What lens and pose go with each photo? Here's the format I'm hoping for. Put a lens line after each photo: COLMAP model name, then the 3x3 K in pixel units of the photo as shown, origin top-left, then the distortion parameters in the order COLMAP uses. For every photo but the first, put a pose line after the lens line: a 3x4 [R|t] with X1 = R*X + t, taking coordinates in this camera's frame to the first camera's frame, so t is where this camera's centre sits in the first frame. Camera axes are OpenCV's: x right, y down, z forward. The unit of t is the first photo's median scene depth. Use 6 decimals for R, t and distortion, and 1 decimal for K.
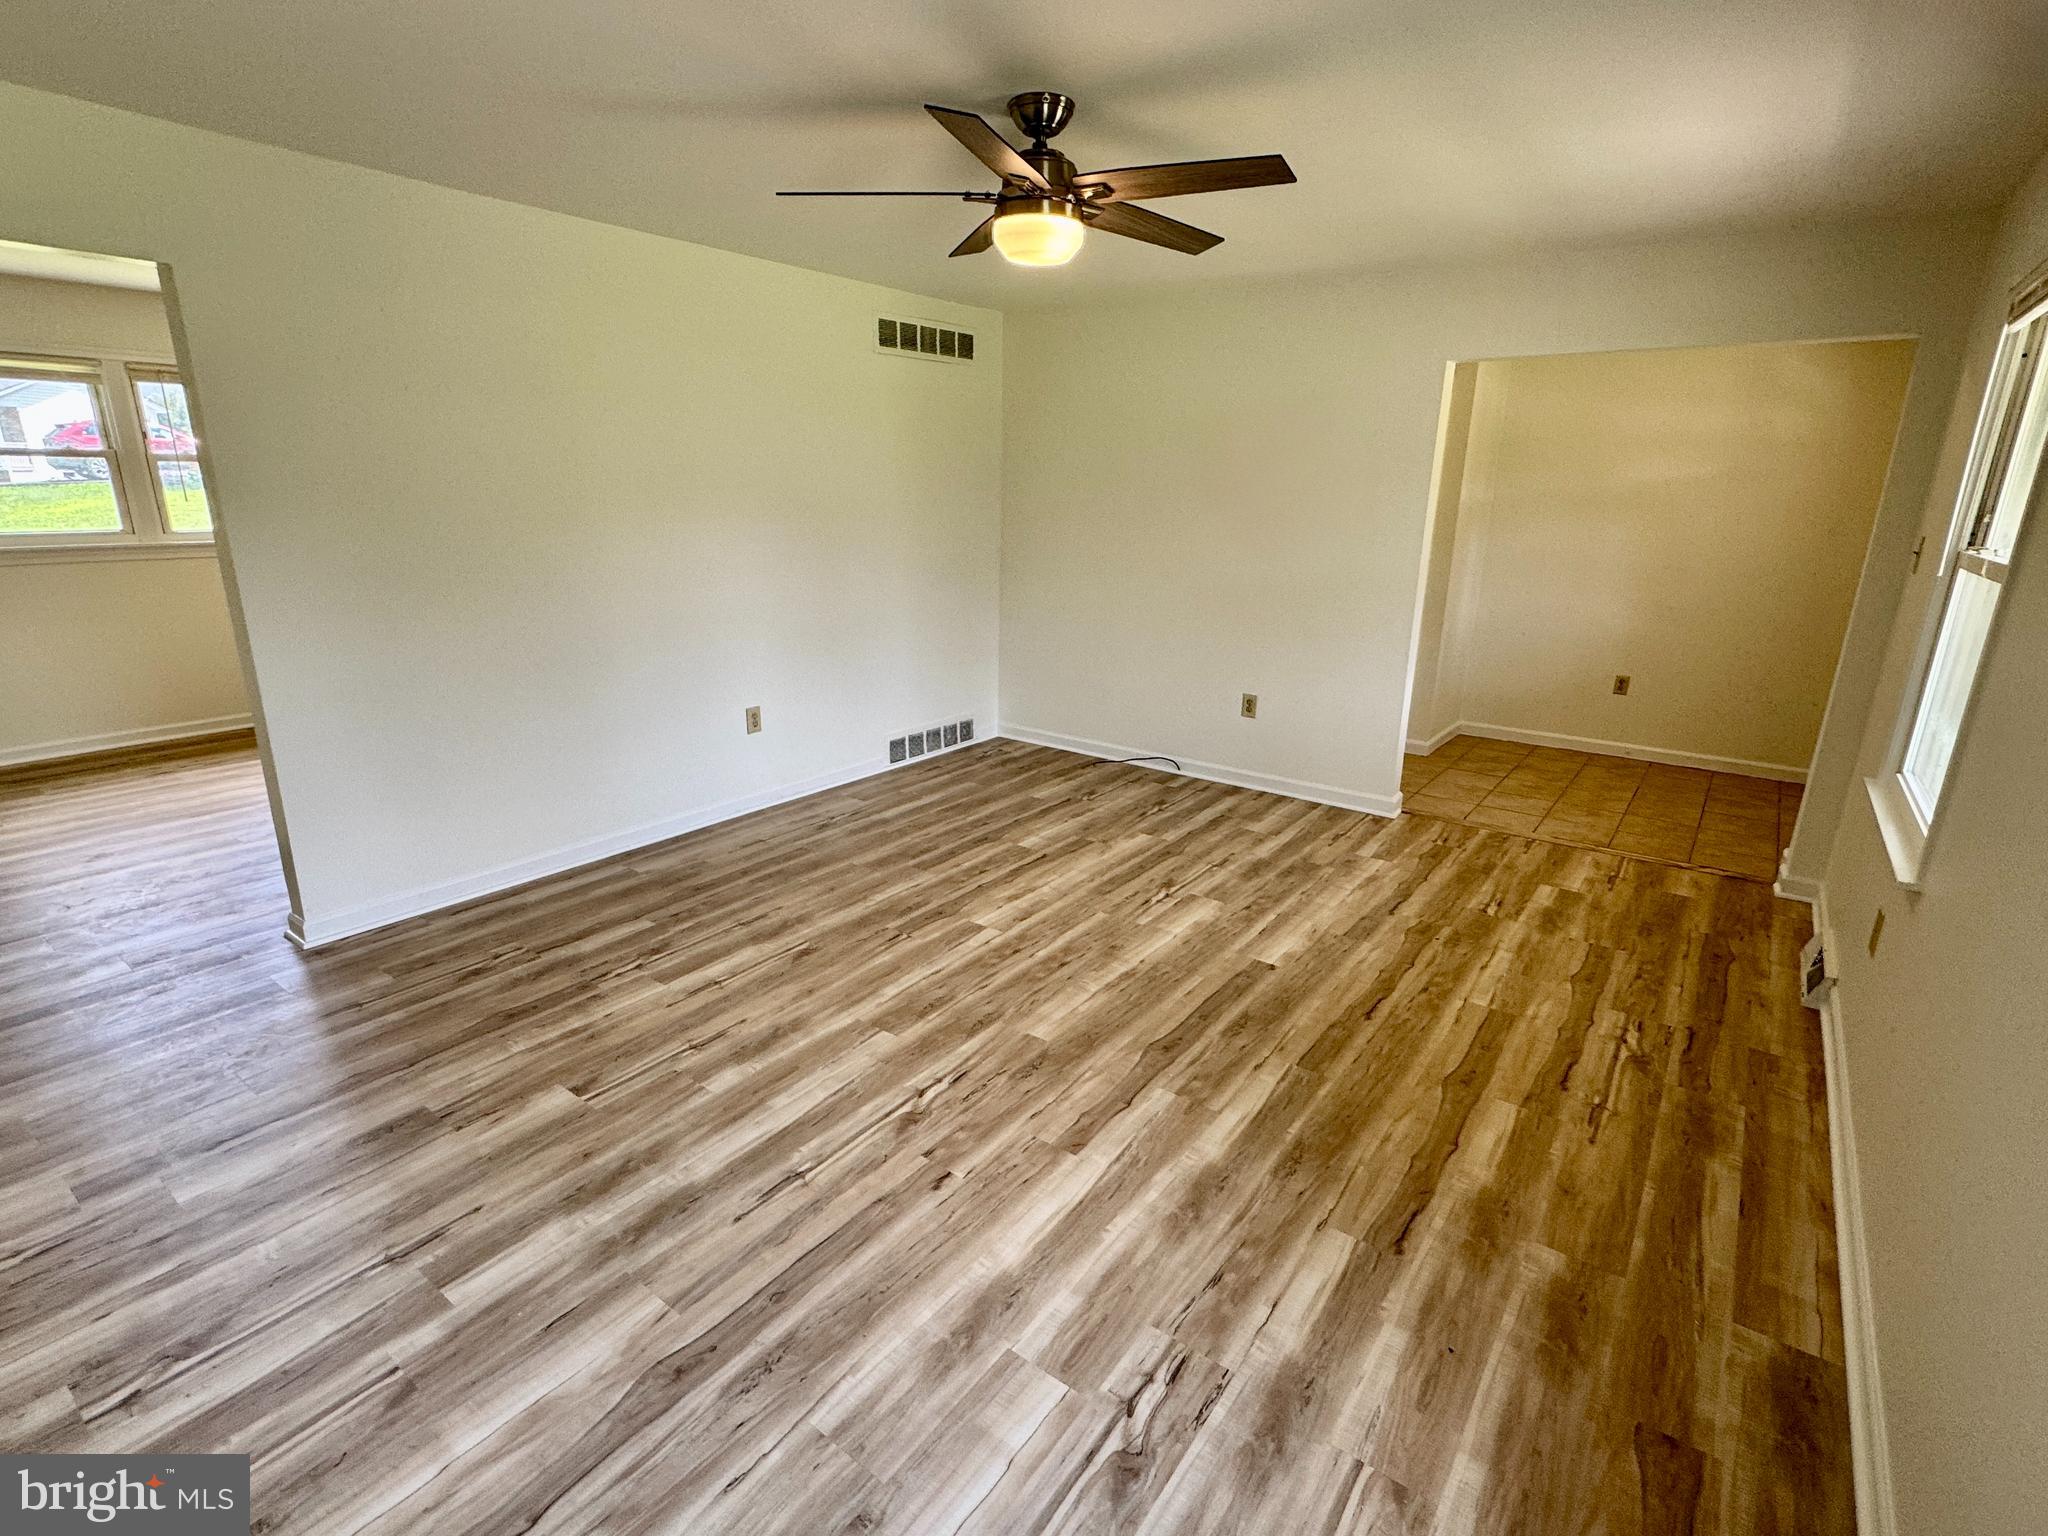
lens RADIAL K [[988.7, 0, 1020.6], [0, 988.7, 773.4], [0, 0, 1]] dist [-0.002695, -0.001431]
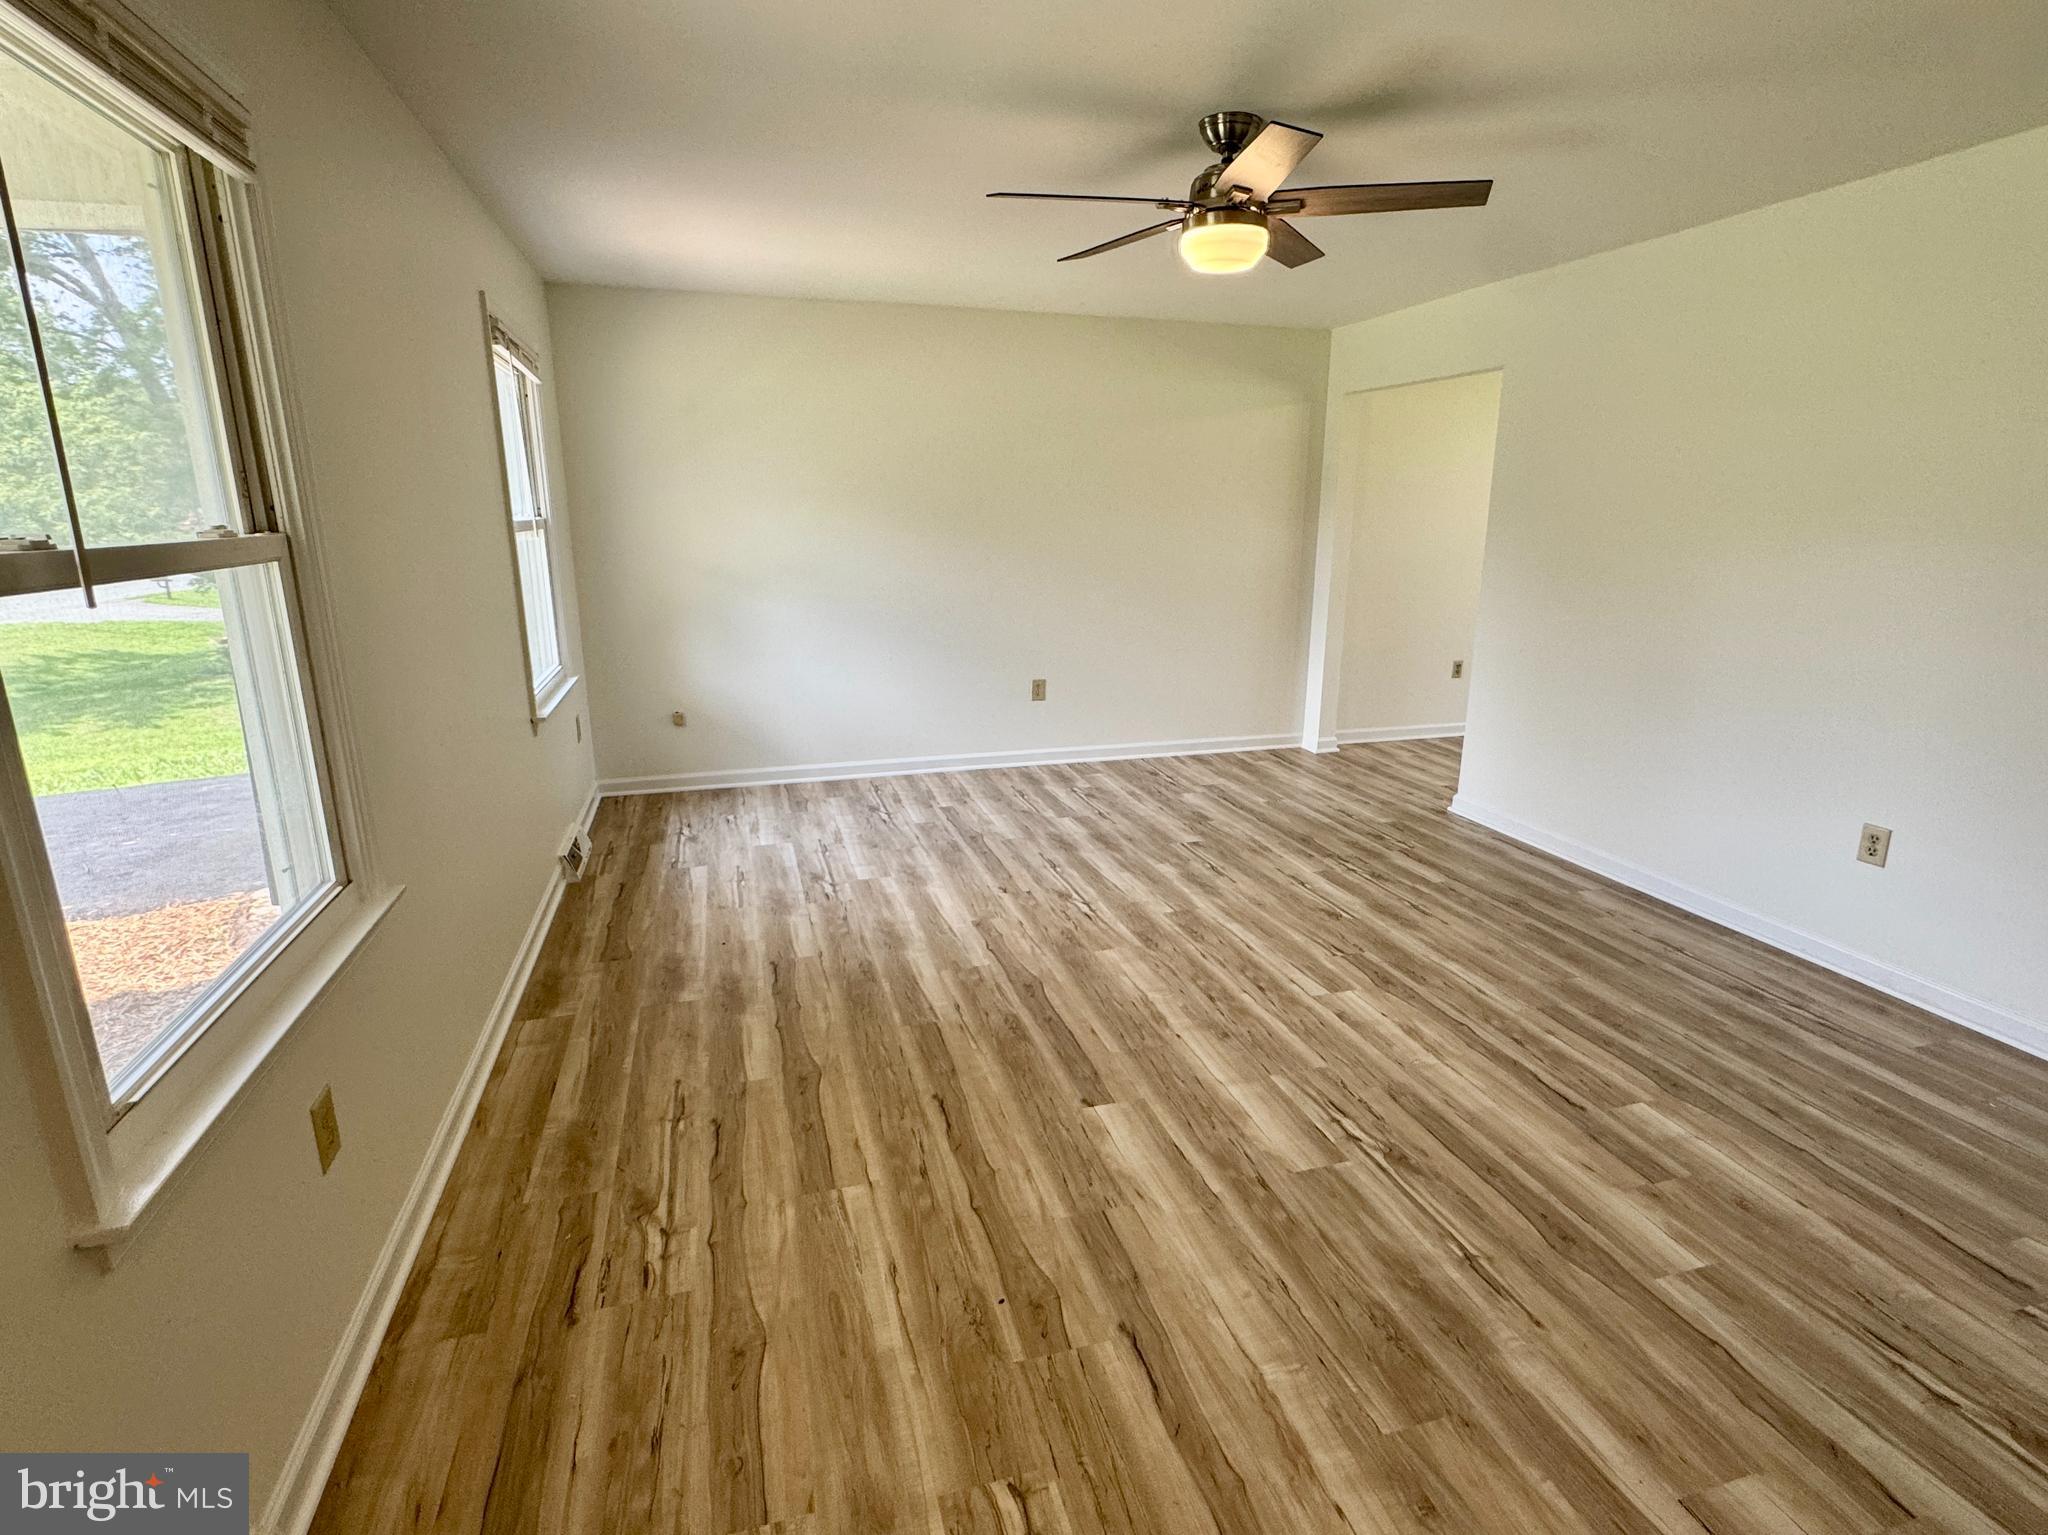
lens RADIAL K [[988.7, 0, 1020.6], [0, 988.7, 772.9], [0, 0, 1]] dist [-0.002695, -0.001431]
pose [[-0.600607, 0.188416, -0.777027, 0.884177], [-0.240136, 0.884460, 0.400081, -0.340791], [0.762631, 0.426884, -0.485967, 1.306615]]
